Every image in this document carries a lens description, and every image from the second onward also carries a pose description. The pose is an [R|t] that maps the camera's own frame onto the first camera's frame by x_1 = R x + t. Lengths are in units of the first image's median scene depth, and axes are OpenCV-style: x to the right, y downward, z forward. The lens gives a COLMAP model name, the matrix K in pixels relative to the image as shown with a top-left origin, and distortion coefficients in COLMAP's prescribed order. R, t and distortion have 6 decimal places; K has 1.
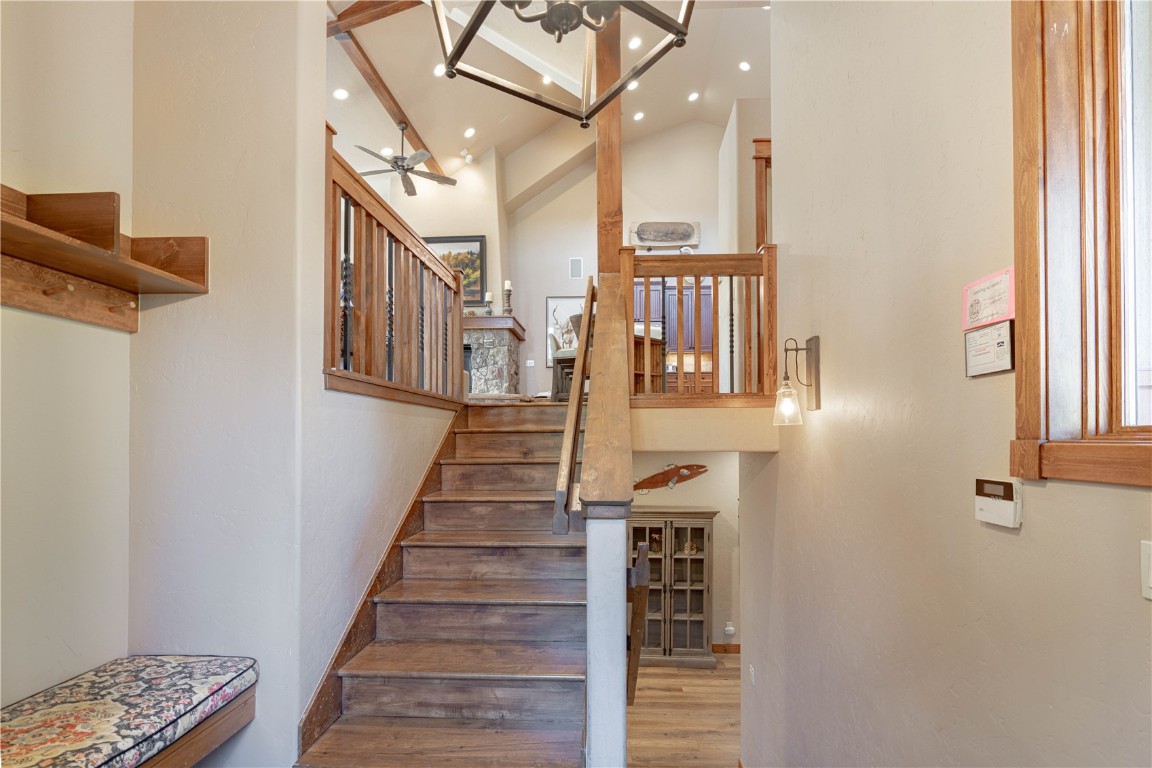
lens RADIAL K [[546.7, 0, 599.0], [0, 546.7, 435.9], [0, 0, 1]] dist [-0.010452, 0.005486]
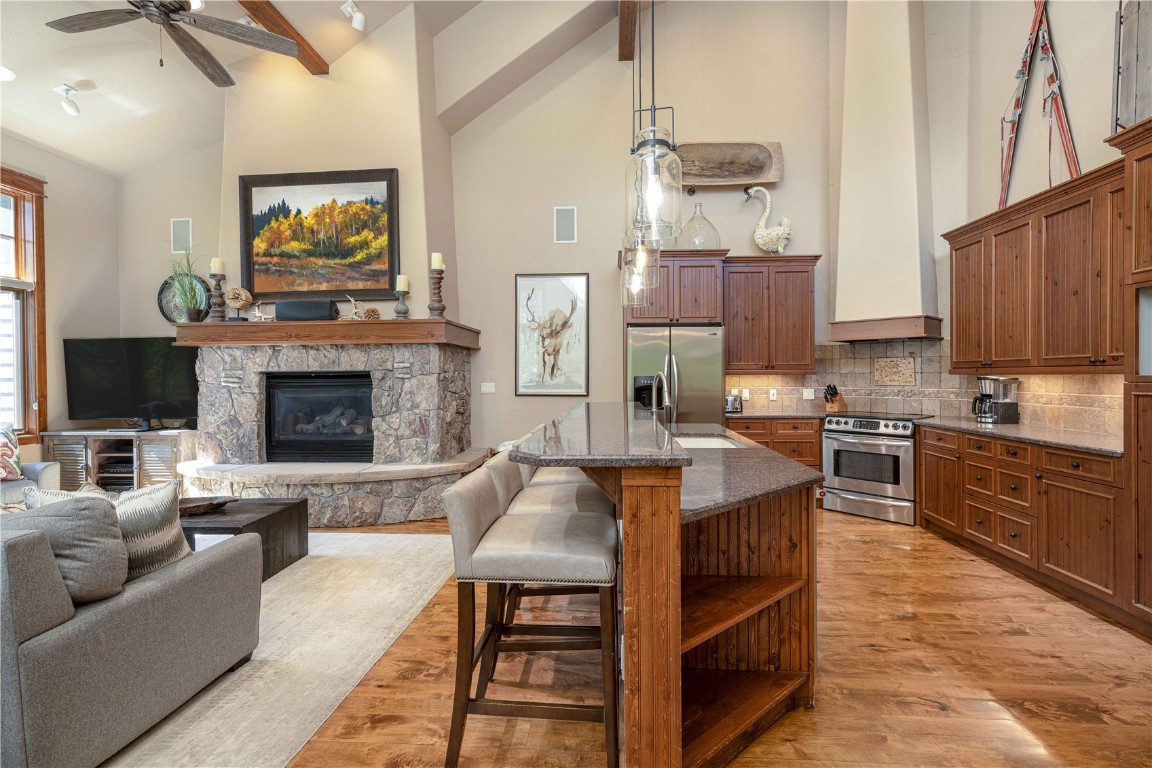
lens RADIAL K [[546.7, 0, 582.3], [0, 546.7, 378.9], [0, 0, 1]] dist [-0.010452, 0.005486]
pose [[0.999663, 0.001097, -0.025935, -0.010330], [-0.000799, 0.999934, 0.011473, -0.165382], [0.025946, -0.011448, 0.999598, 0.461573]]
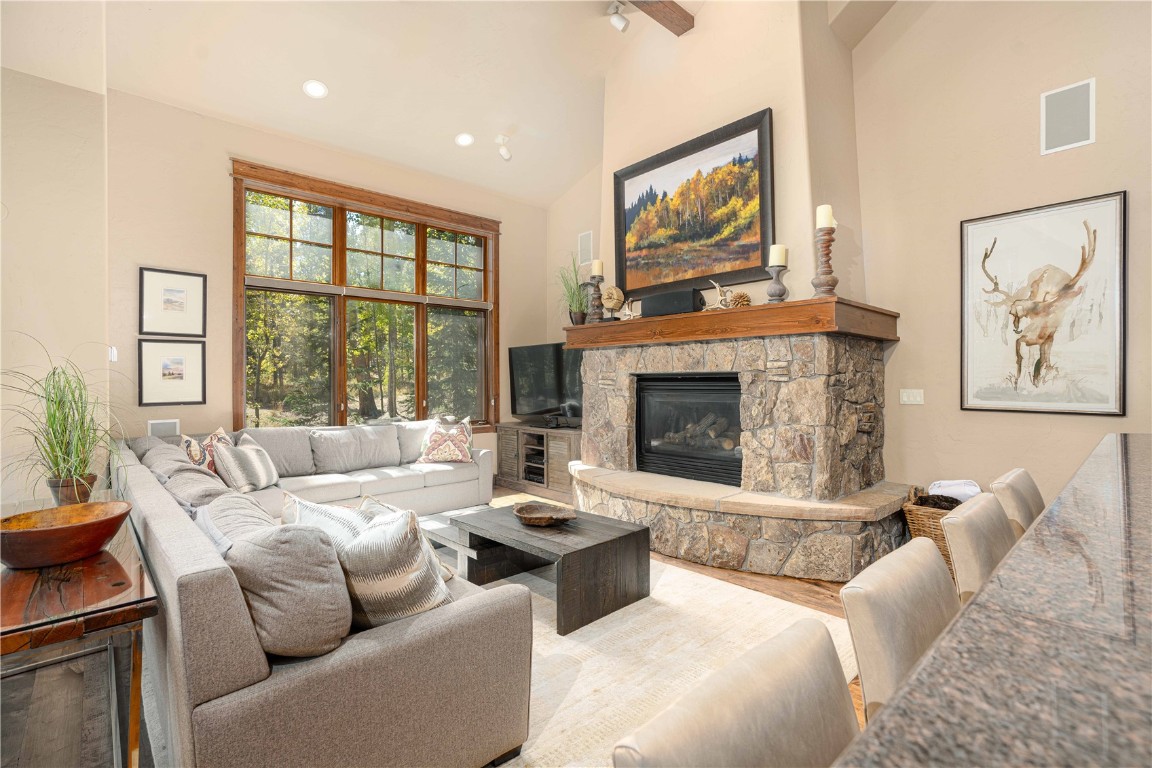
lens RADIAL K [[546.7, 0, 568.0], [0, 546.7, 375.0], [0, 0, 1]] dist [-0.010452, 0.005486]
pose [[0.708991, -0.001343, -0.705216, -0.025777], [0.000483, 0.999999, -0.001420, -0.164112], [0.705217, 0.000666, 0.708991, 0.597138]]
